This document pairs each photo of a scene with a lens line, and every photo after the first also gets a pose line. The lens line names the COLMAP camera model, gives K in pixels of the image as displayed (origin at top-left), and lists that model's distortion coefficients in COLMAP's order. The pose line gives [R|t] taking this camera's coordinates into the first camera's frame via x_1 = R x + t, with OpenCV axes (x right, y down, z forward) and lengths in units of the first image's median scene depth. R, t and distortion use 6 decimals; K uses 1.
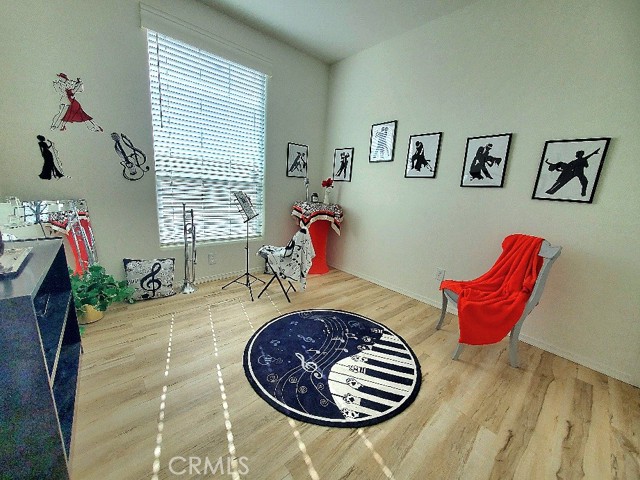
lens RADIAL K [[252.2, 0, 318.7], [0, 252.2, 237.2], [0, 0, 1]] dist [0.002099, -0.001420]
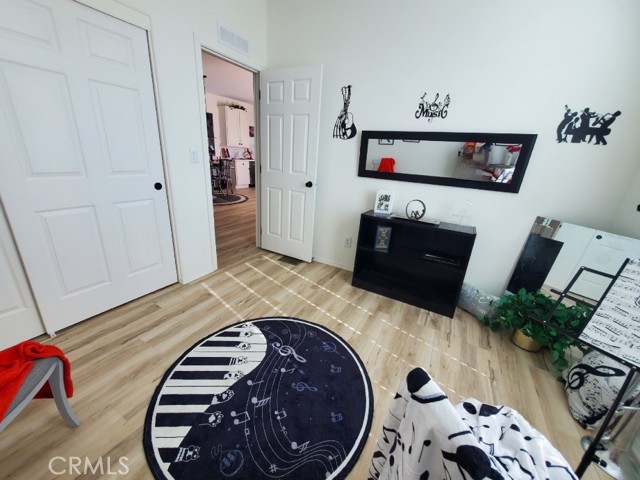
lens RADIAL K [[252.2, 0, 317.6], [0, 252.2, 243.2], [0, 0, 1]] dist [0.002099, -0.001420]
pose [[-0.938440, -0.002962, -0.345430, 0.198338], [-0.181020, 0.855889, 0.484444, -0.387204], [0.294215, 0.517151, -0.803736, 1.591089]]
